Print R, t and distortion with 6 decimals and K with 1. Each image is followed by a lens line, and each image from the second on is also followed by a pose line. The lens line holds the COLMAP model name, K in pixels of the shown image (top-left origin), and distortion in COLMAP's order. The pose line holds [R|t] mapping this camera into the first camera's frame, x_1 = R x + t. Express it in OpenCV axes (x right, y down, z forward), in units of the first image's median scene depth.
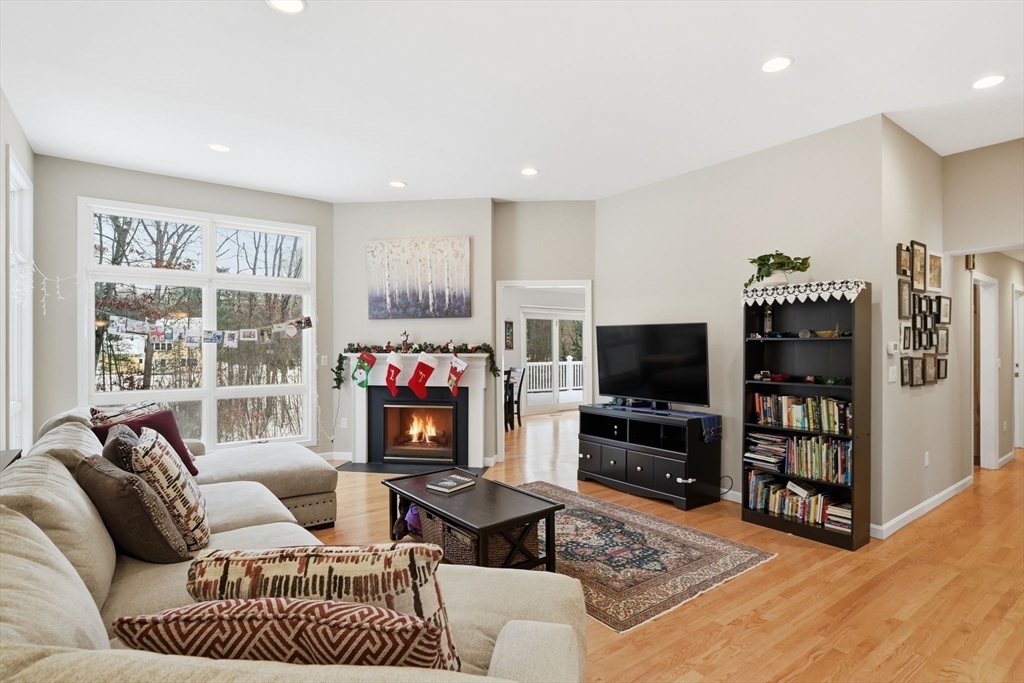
lens RADIAL K [[520.7, 0, 512.1], [0, 520.7, 346.9], [0, 0, 1]] dist [-0.011056, 0.005480]
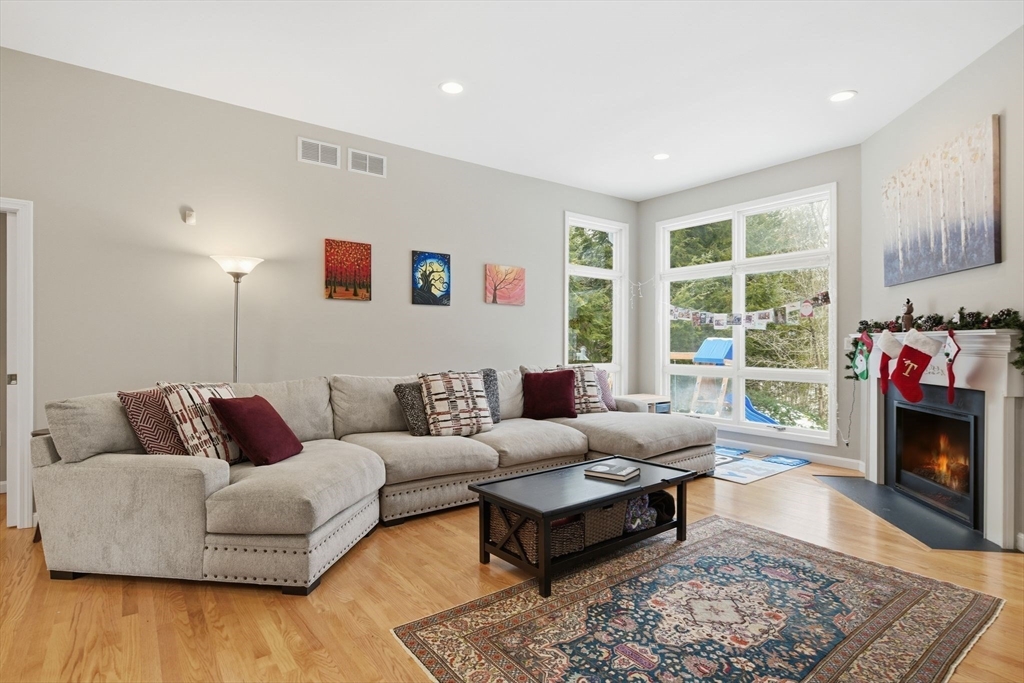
lens RADIAL K [[520.7, 0, 521.7], [0, 520.7, 343.5], [0, 0, 1]] dist [-0.011056, 0.005480]
pose [[0.009833, 0.002244, -0.999949, 0.473506], [-0.007116, 0.999972, 0.002174, 0.030014], [0.999926, 0.007094, 0.009849, 0.529003]]
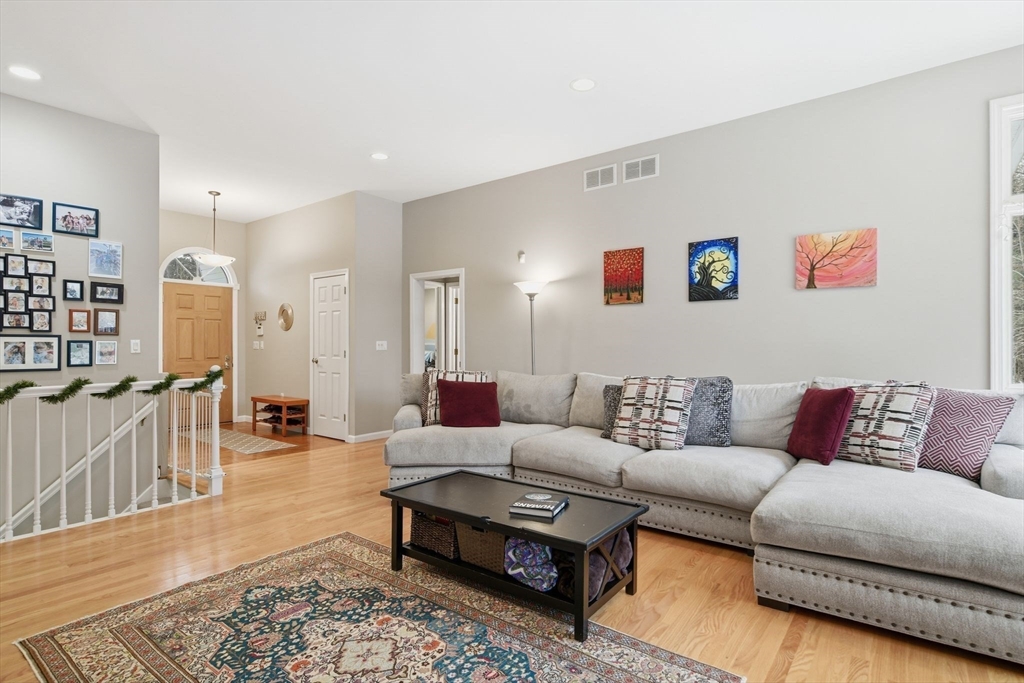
lens RADIAL K [[520.7, 0, 515.6], [0, 520.7, 342.8], [0, 0, 1]] dist [-0.011056, 0.005480]
pose [[-0.964424, 0.000360, -0.264360, 0.062562], [-0.000212, 0.999998, 0.002137, 0.028012], [0.264361, 0.002117, -0.964422, 1.051136]]
